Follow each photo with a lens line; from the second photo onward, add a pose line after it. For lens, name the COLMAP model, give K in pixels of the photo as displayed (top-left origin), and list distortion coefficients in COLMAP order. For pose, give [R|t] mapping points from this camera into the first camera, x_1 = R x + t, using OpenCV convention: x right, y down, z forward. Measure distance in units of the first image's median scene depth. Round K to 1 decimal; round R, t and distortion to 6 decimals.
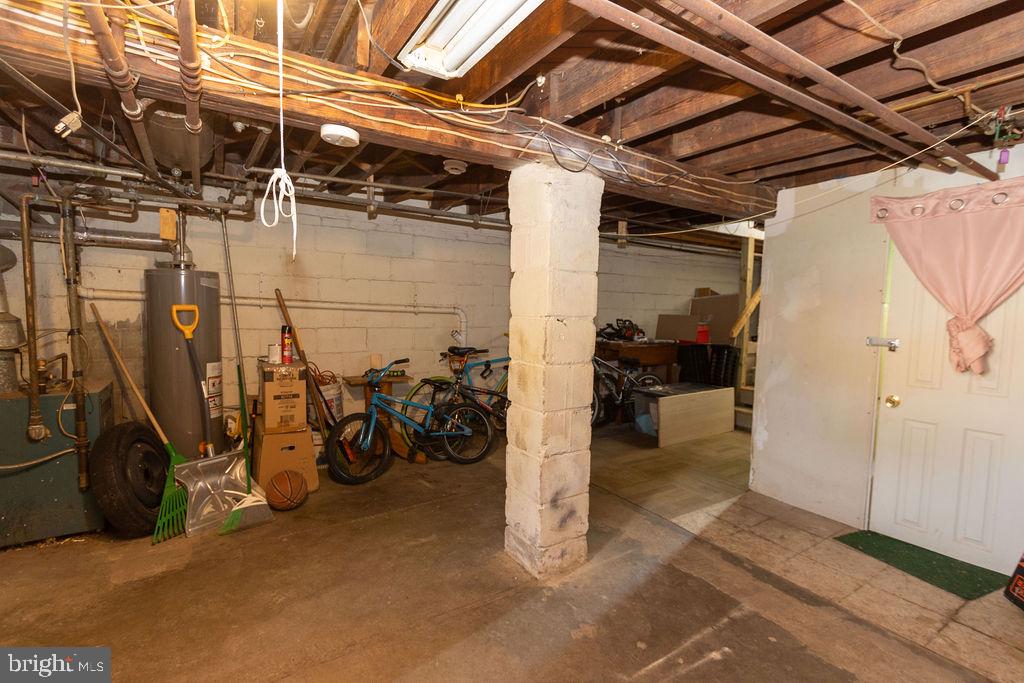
lens RADIAL K [[469.7, 0, 512.0], [0, 469.7, 341.5], [0, 0, 1]] dist [0.002002, 0.000477]
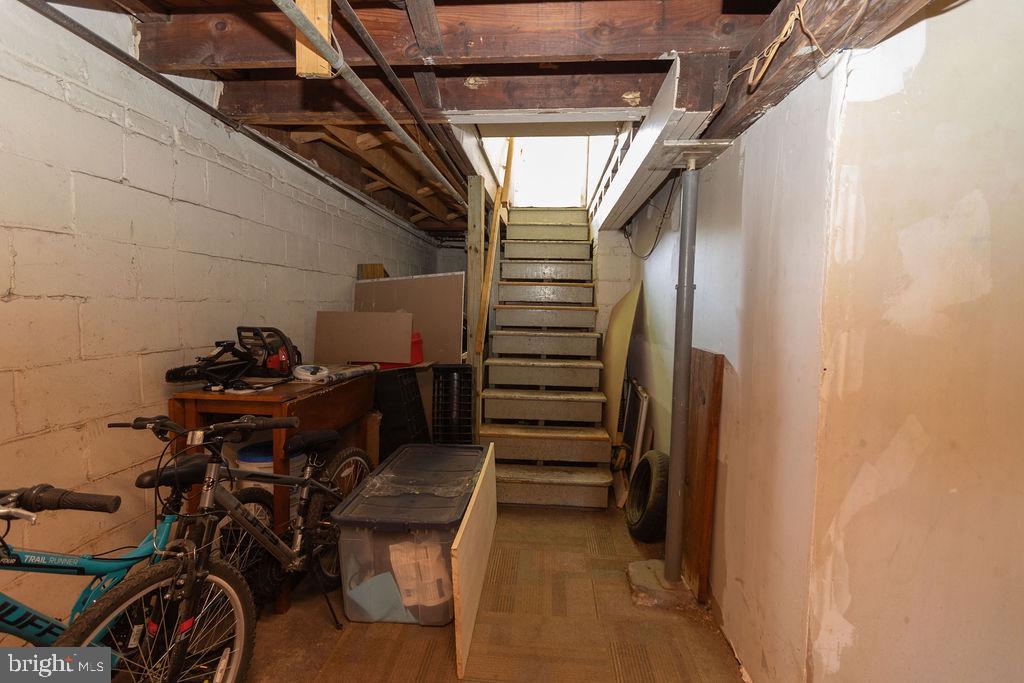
lens RADIAL K [[469.7, 0, 512.0], [0, 469.7, 341.5], [0, 0, 1]] dist [0.002002, 0.000477]
pose [[0.608515, -0.071347, 0.790328, 0.101539], [0.054024, 0.997364, 0.048442, -0.082010], [-0.791701, 0.013219, 0.610766, 1.137095]]
